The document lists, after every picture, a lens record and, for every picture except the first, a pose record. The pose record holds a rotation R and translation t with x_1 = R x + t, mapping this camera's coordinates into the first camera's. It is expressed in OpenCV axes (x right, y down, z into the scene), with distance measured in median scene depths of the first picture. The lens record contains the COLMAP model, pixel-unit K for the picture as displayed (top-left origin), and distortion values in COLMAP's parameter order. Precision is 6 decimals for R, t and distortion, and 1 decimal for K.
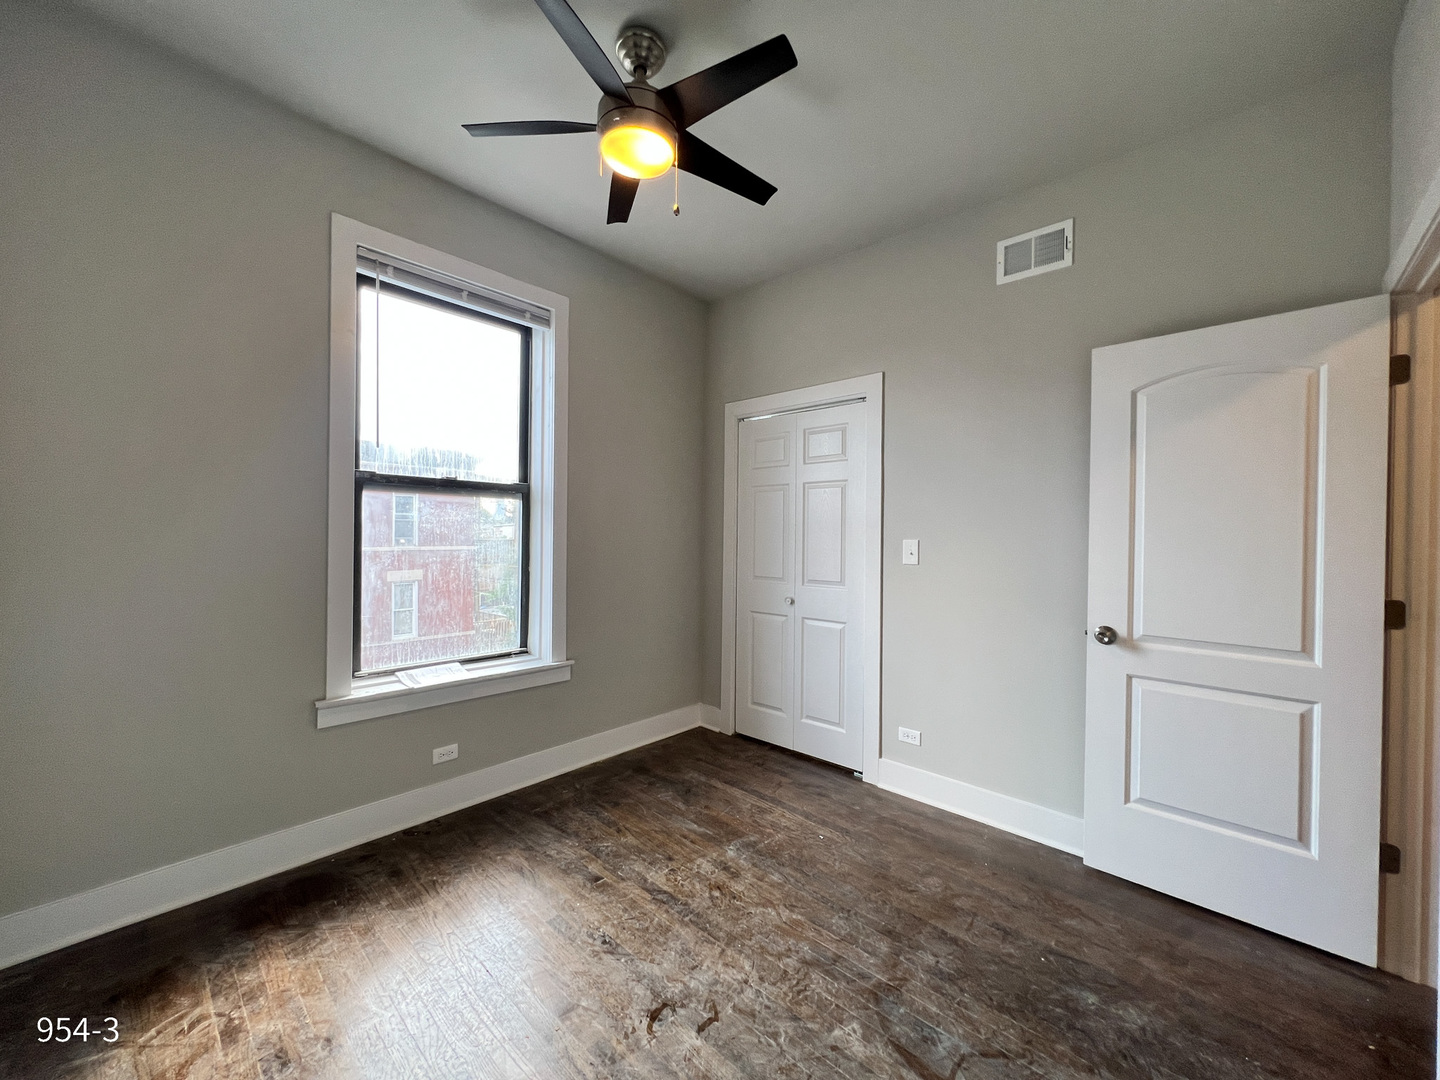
lens RADIAL K [[579.2, 0, 710.7], [0, 579.2, 539.7], [0, 0, 1]] dist [-0.000149, 0.000509]
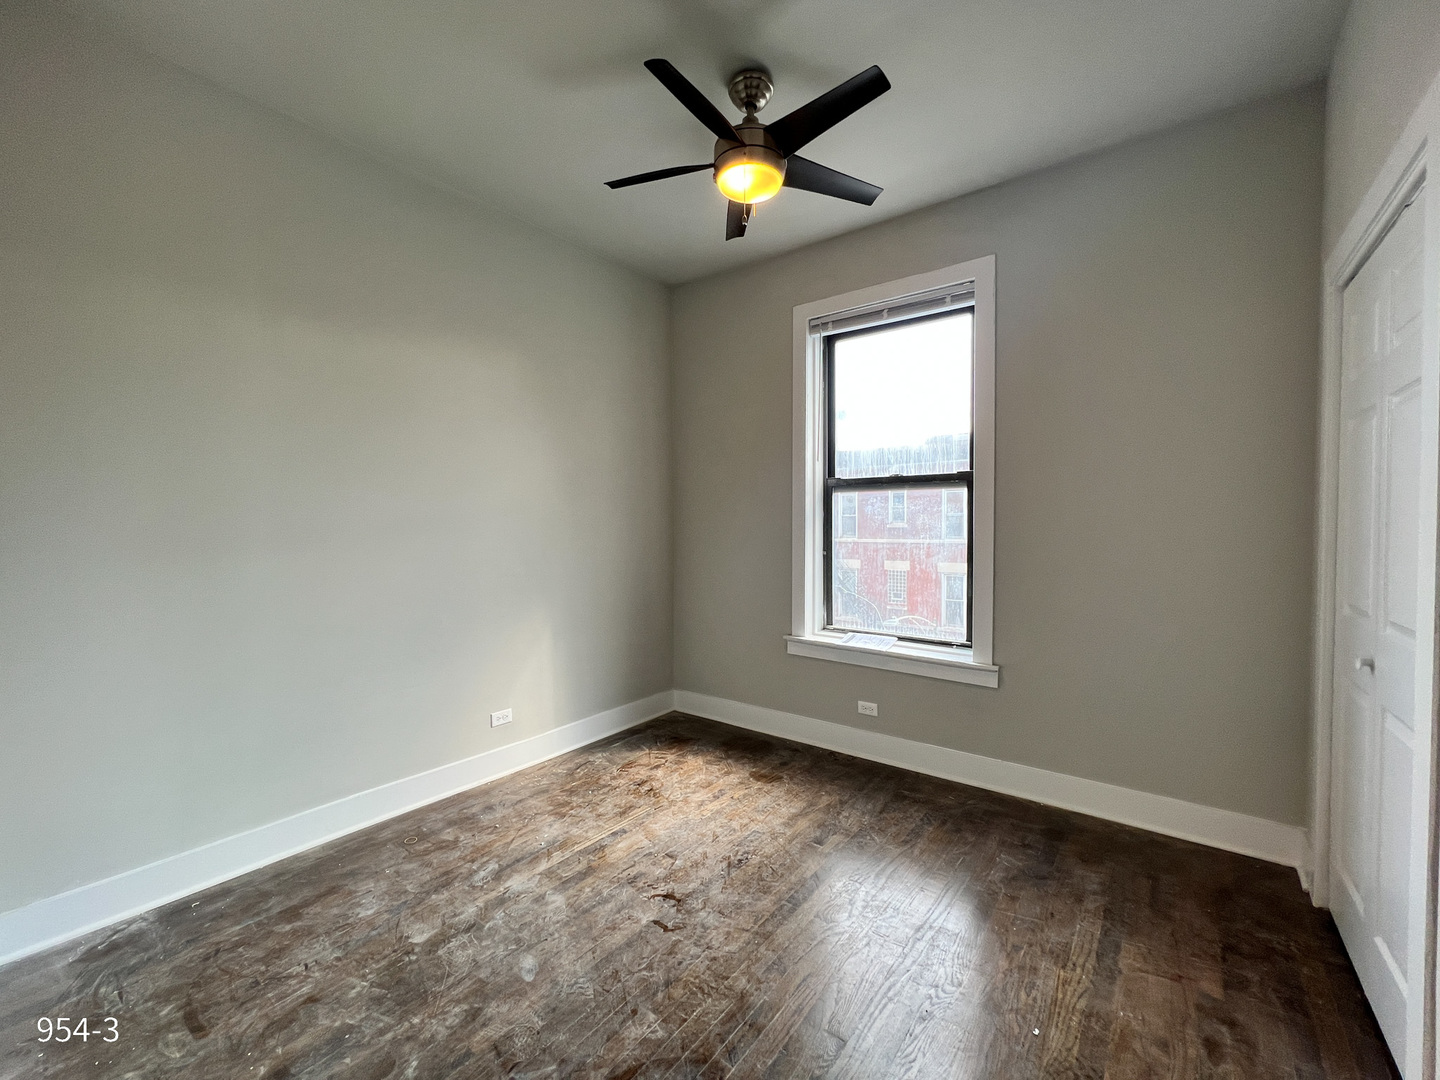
lens RADIAL K [[579.2, 0, 717.5], [0, 579.2, 538.1], [0, 0, 1]] dist [-0.000149, 0.000509]
pose [[0.083768, 0.010226, -0.996433, 0.822404], [-0.004890, 0.999940, 0.009851, 0.010685], [0.996473, 0.004047, 0.083813, 0.694501]]
